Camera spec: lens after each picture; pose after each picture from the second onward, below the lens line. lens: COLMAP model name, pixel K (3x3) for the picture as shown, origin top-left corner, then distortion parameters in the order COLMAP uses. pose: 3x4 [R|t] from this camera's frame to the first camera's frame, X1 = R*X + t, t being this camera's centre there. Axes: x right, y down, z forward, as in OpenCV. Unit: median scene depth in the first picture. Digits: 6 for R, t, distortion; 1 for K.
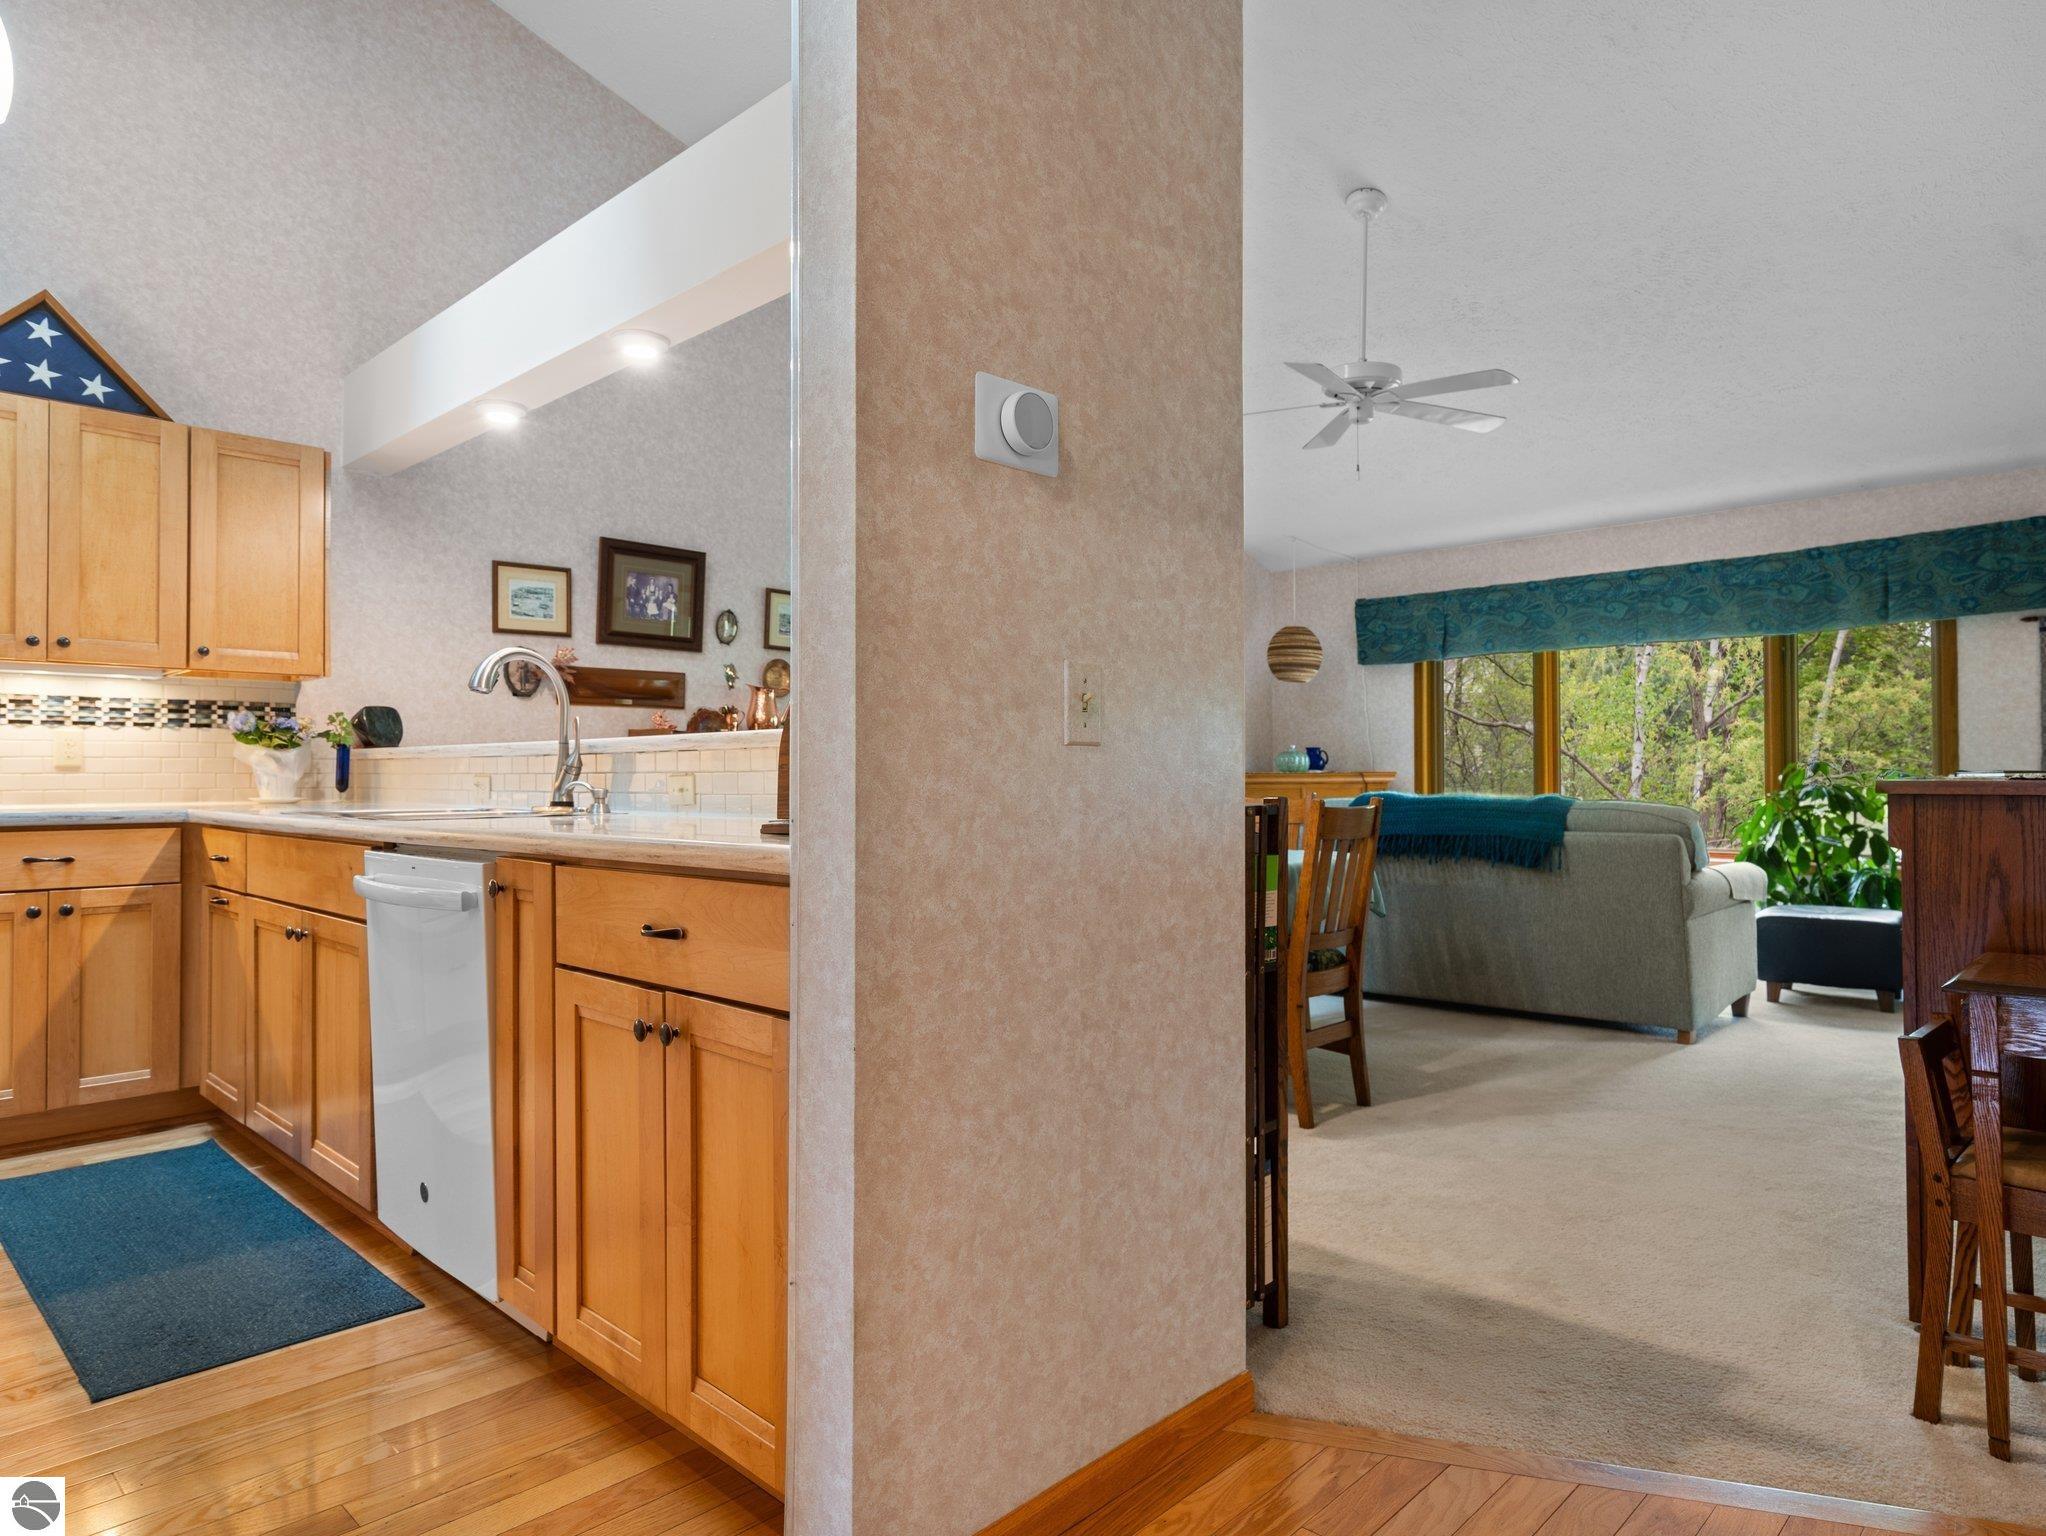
lens RADIAL K [[1234.9, 0, 1025.6], [0, 1234.9, 761.0], [0, 0, 1]] dist [0.001660, 0.001348]
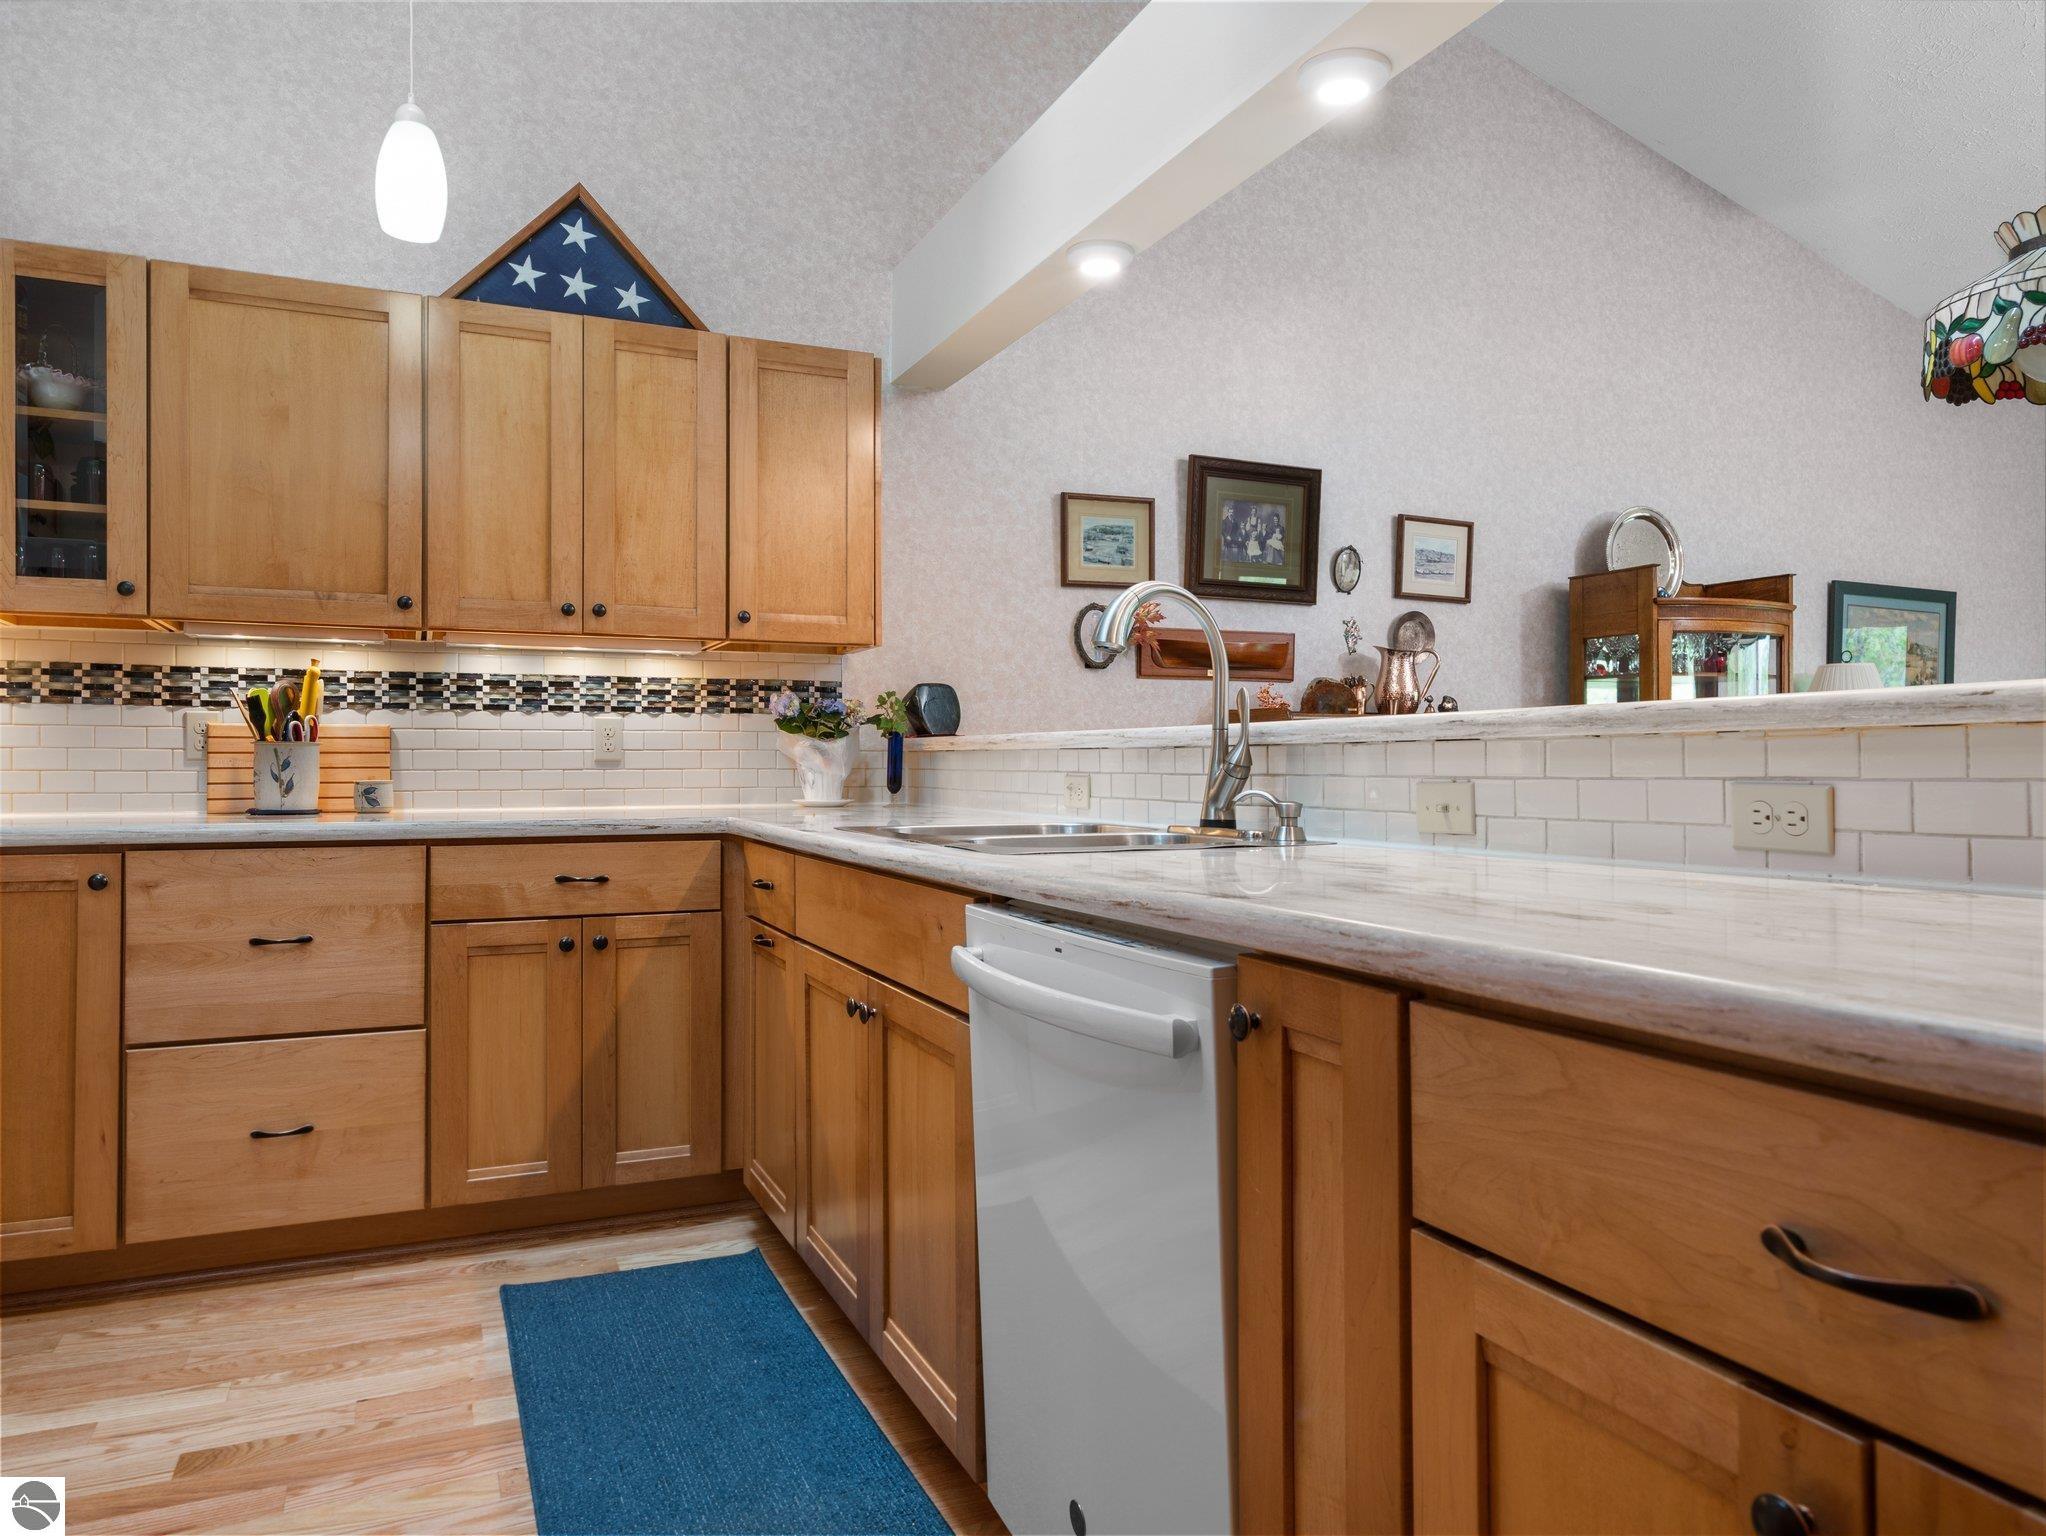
lens RADIAL K [[1344.7, 0, 1023.0], [0, 1344.7, 768.0], [0, 0, 1]] dist [-0.001573, 0.000268]
pose [[0.927522, 0.003608, -0.373752, -0.171206], [0.002357, 0.999877, 0.015504, -0.004258], [0.373762, -0.015261, 0.927399, 0.257677]]
